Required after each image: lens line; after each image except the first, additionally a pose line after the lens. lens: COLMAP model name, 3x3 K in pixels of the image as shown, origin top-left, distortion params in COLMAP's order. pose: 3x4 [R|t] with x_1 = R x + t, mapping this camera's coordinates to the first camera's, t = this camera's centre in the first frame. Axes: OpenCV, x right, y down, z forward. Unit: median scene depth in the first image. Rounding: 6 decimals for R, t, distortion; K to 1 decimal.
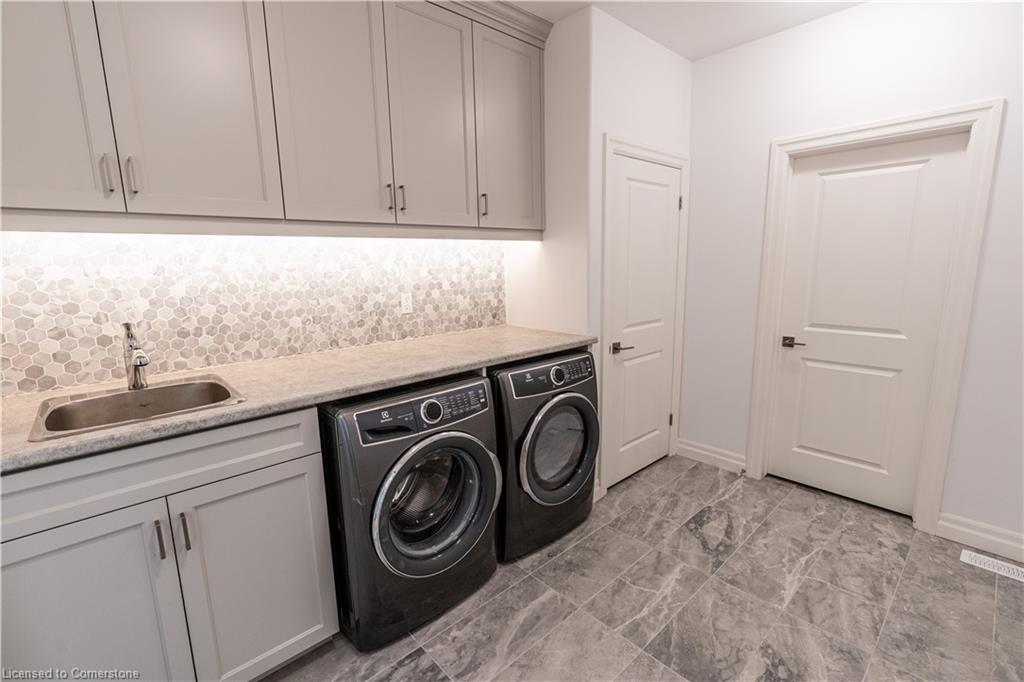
lens RADIAL K [[458.6, 0, 509.7], [0, 458.6, 341.5], [0, 0, 1]] dist [-0.010301, 0.004938]
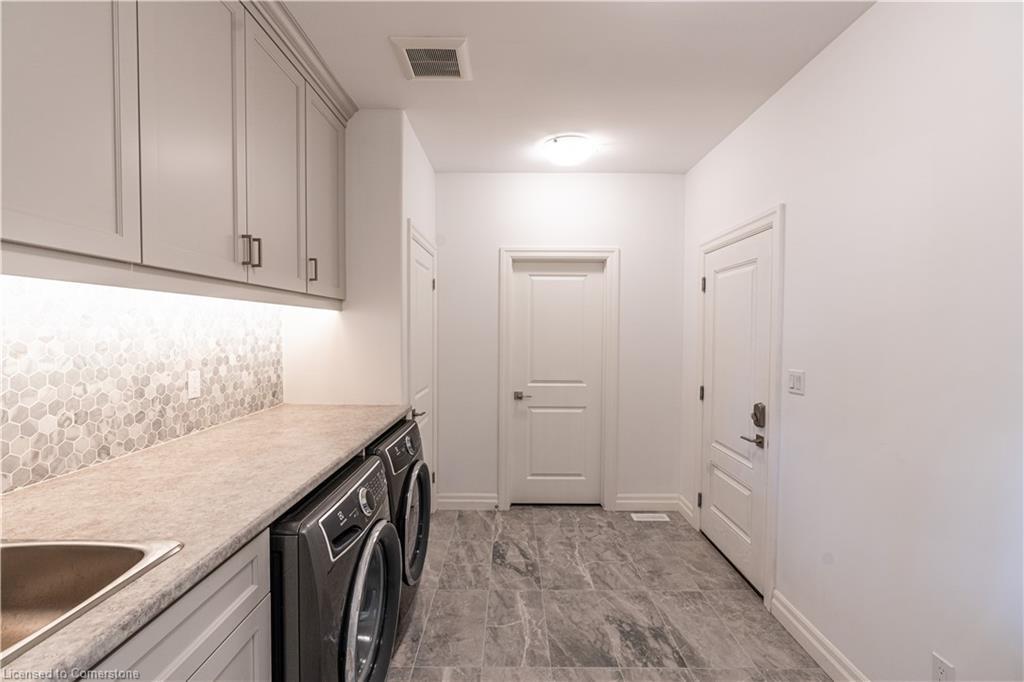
lens RADIAL K [[458.6, 0, 509.5], [0, 458.6, 342.7], [0, 0, 1]] dist [-0.010301, 0.004938]
pose [[0.680038, 0.001669, 0.733175, -0.469710], [0.109892, 0.988469, -0.104177, -0.018465], [-0.724895, 0.151415, 0.672013, 0.134004]]
